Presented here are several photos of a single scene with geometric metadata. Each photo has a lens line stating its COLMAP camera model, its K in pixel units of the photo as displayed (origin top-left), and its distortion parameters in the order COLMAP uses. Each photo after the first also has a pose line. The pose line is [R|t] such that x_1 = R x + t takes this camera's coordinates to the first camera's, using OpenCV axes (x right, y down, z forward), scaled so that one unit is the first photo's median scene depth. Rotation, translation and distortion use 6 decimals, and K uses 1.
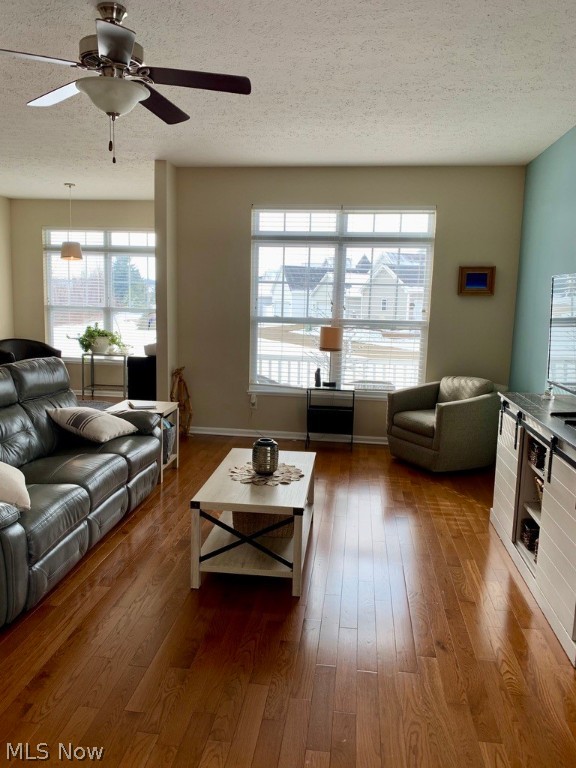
lens RADIAL K [[588.1, 0, 286.9], [0, 588.1, 381.9], [0, 0, 1]] dist [0.038942, -0.075002]
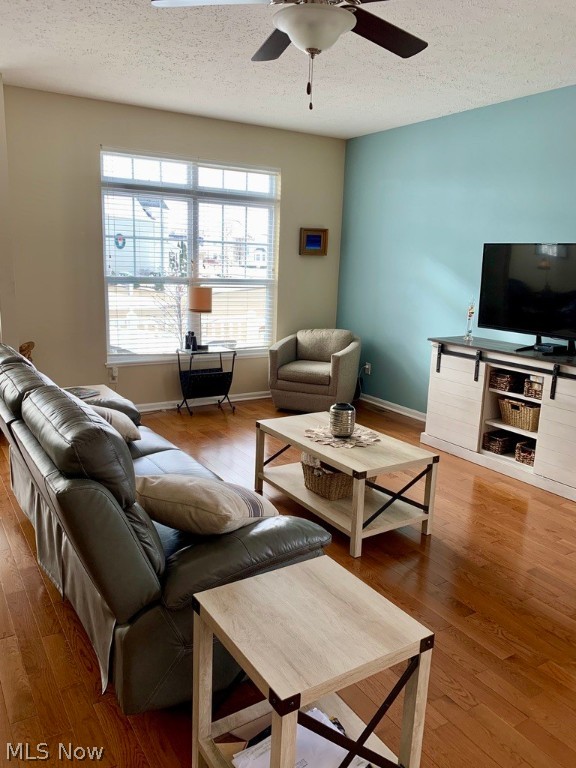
lens RADIAL K [[588.1, 0, 286.0], [0, 588.1, 386.0], [0, 0, 1]] dist [0.038942, -0.075002]
pose [[0.769932, -0.135478, 0.623579, -0.465159], [0.079504, 0.989955, 0.116914, -0.037203], [-0.633154, -0.040439, 0.772969, 0.170870]]
